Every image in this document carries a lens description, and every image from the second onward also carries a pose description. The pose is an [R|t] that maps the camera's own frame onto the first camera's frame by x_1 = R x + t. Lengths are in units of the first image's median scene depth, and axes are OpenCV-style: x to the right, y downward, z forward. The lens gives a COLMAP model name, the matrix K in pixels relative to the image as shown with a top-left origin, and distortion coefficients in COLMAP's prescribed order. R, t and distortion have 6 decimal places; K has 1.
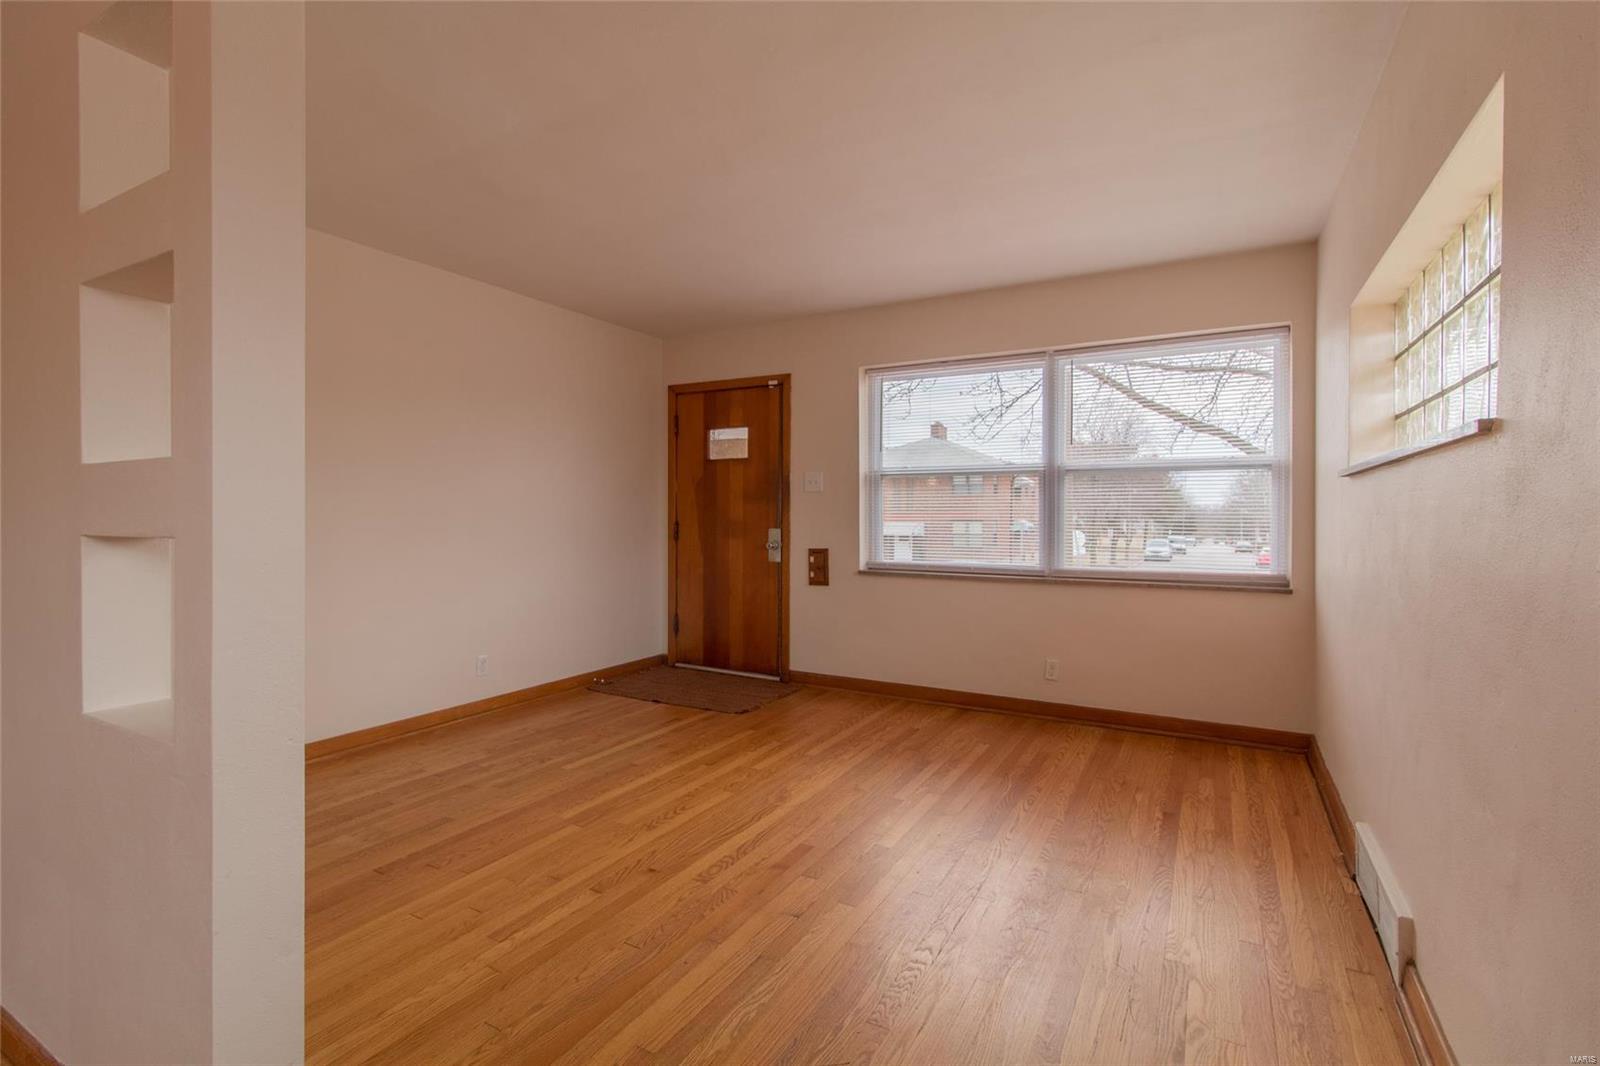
lens RADIAL K [[739.6, 0, 796.4], [0, 739.6, 525.1], [0, 0, 1]] dist [0.001680, 0.000541]
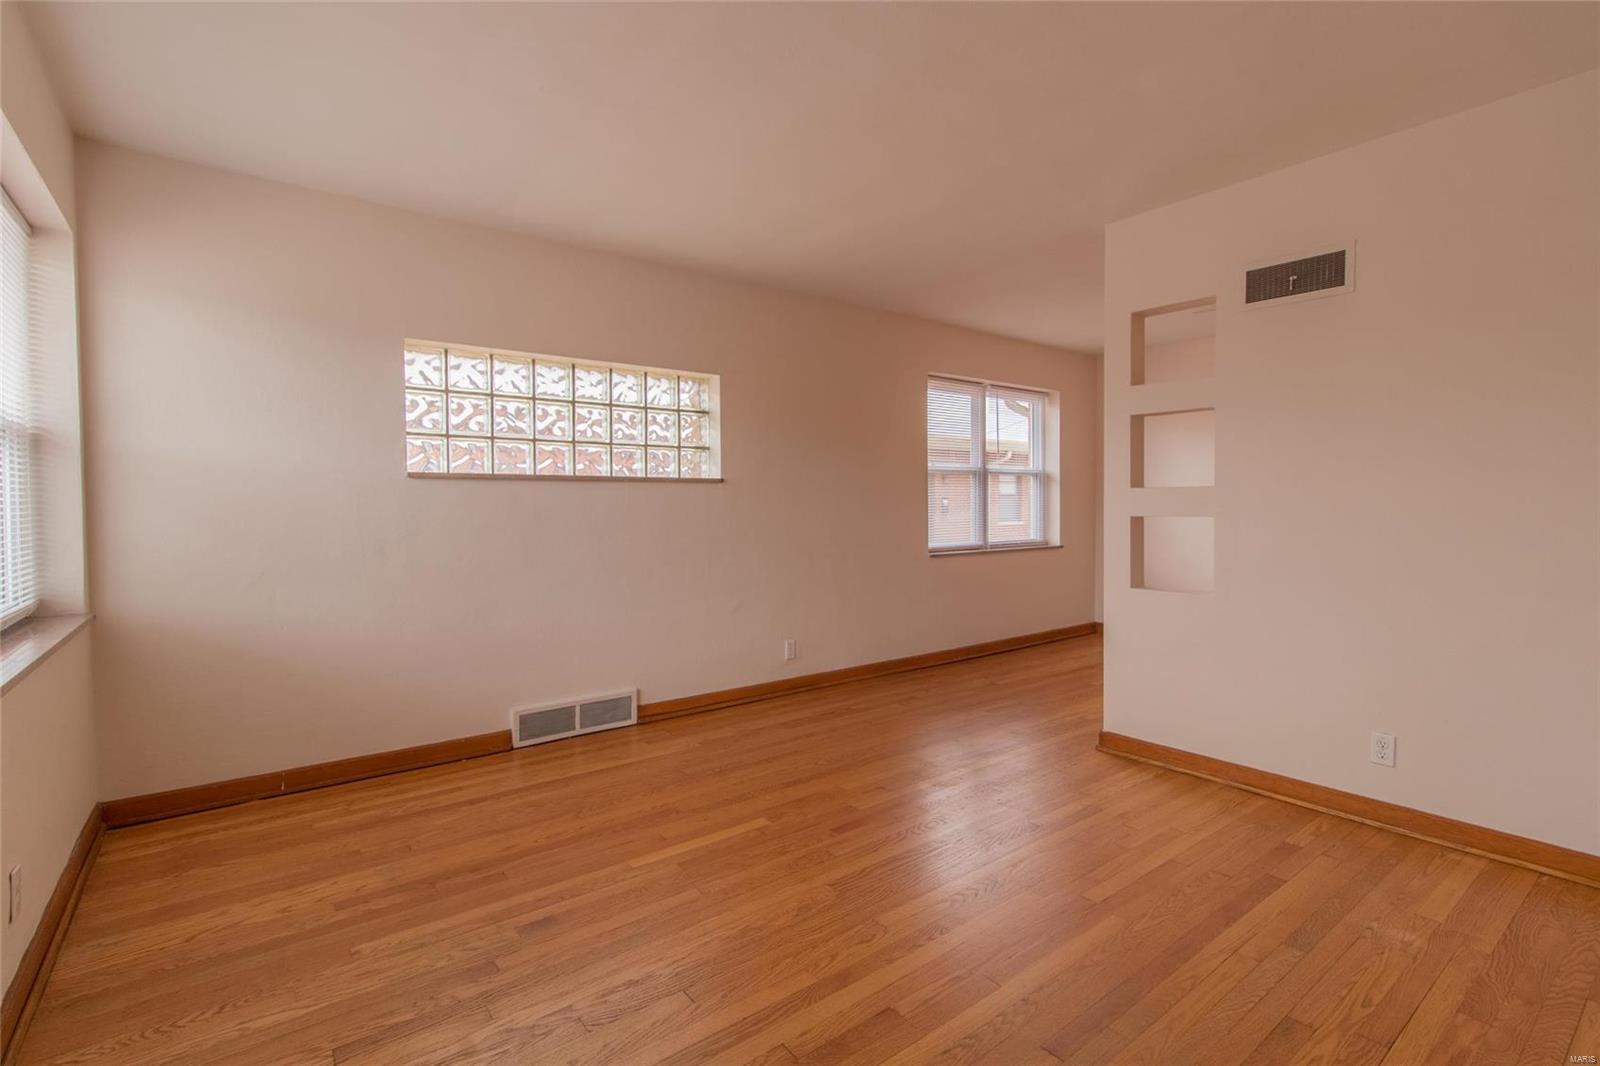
lens RADIAL K [[739.6, 0, 796.4], [0, 739.6, 525.1], [0, 0, 1]] dist [0.001680, 0.000541]
pose [[-0.920377, -0.008672, 0.390937, -0.270144], [0.006704, 0.999257, 0.037949, -0.022635], [-0.390975, 0.037548, -0.919635, 1.581198]]
